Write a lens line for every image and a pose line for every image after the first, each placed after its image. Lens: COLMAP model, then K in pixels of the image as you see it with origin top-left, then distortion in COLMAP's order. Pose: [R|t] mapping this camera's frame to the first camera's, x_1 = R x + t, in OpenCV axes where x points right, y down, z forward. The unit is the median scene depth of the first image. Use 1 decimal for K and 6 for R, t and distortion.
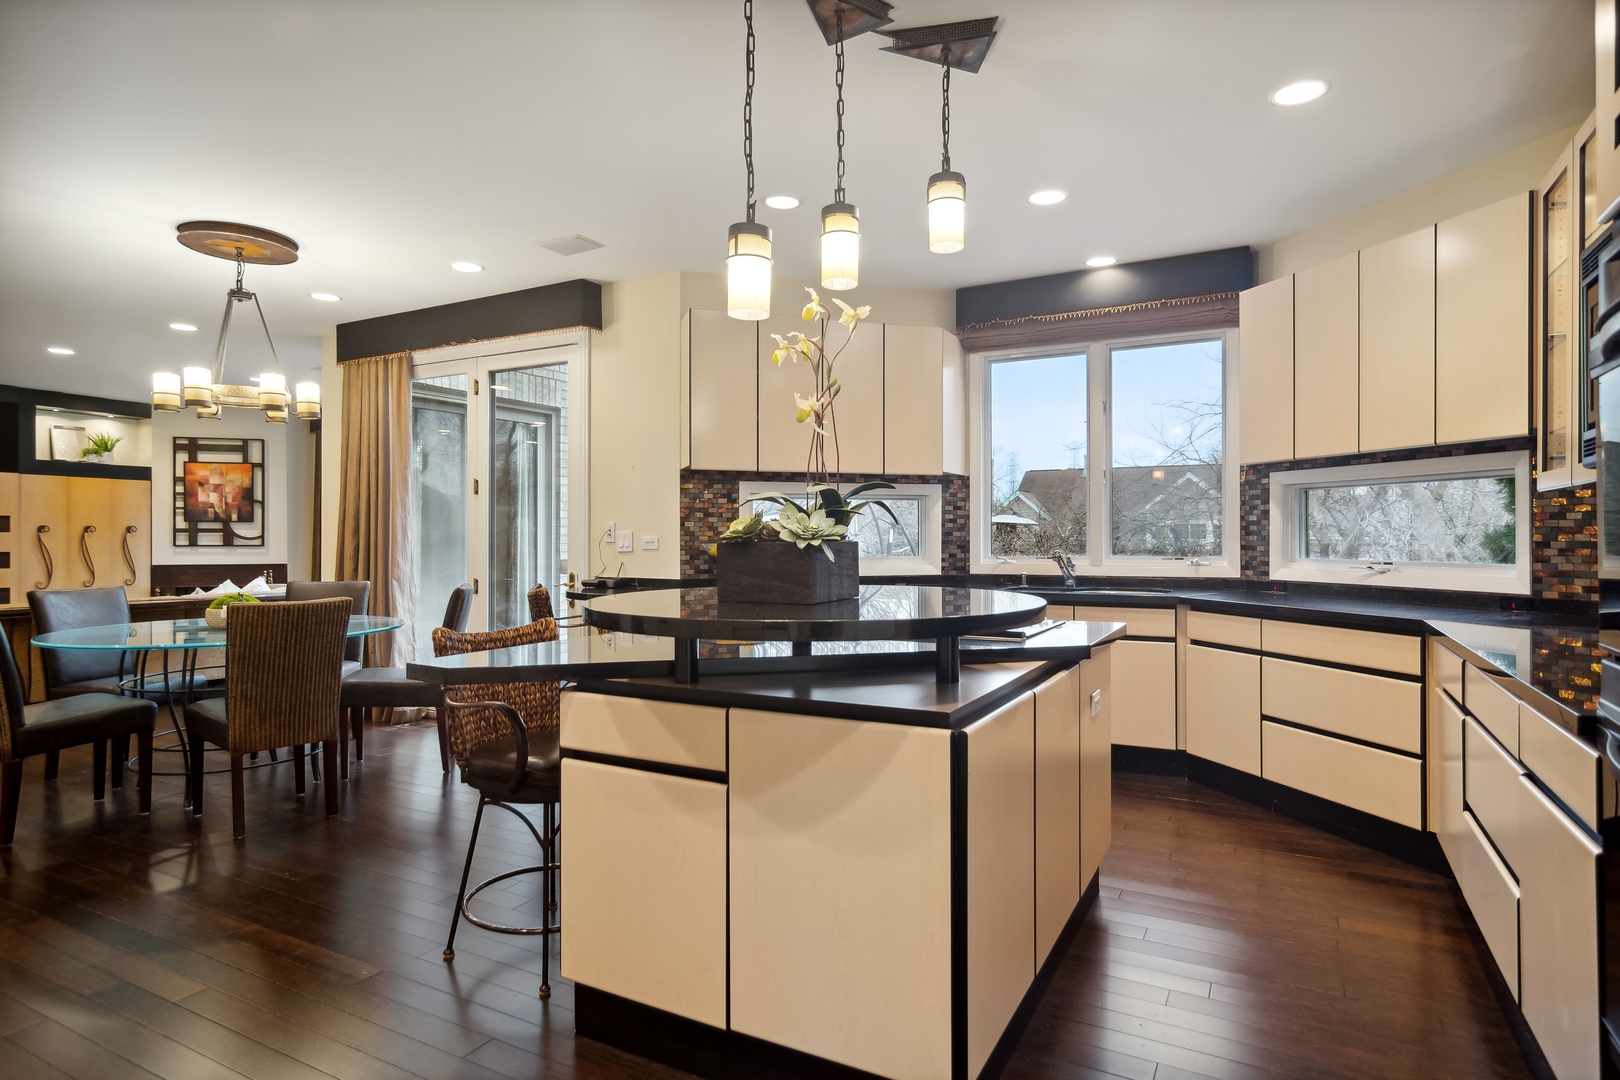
lens RADIAL K [[893.4, 0, 807.1], [0, 893.4, 535.8], [0, 0, 1]] dist [0.004508, -0.000759]
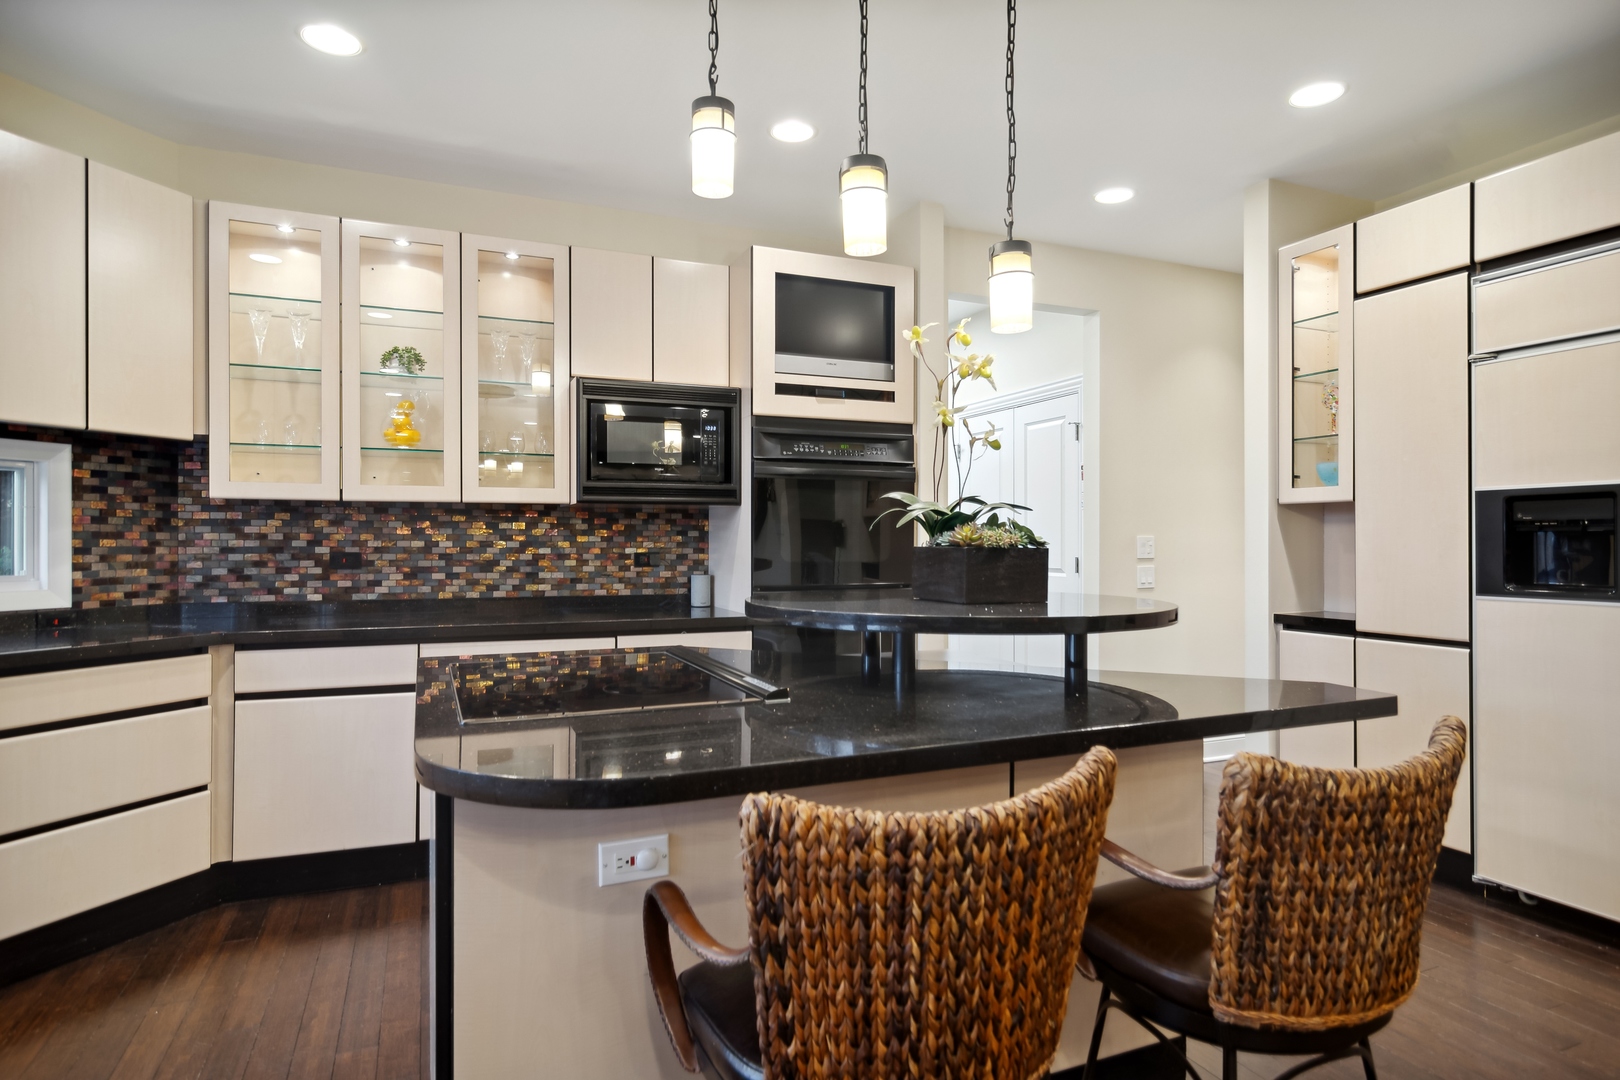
lens RADIAL K [[893.4, 0, 816.1], [0, 893.4, 545.5], [0, 0, 1]] dist [0.004508, -0.000759]
pose [[-0.790145, -0.001207, 0.612919, -0.107776], [-0.000610, 0.999999, 0.001183, 0.001031], [-0.612920, 0.000561, -0.790145, 0.414523]]
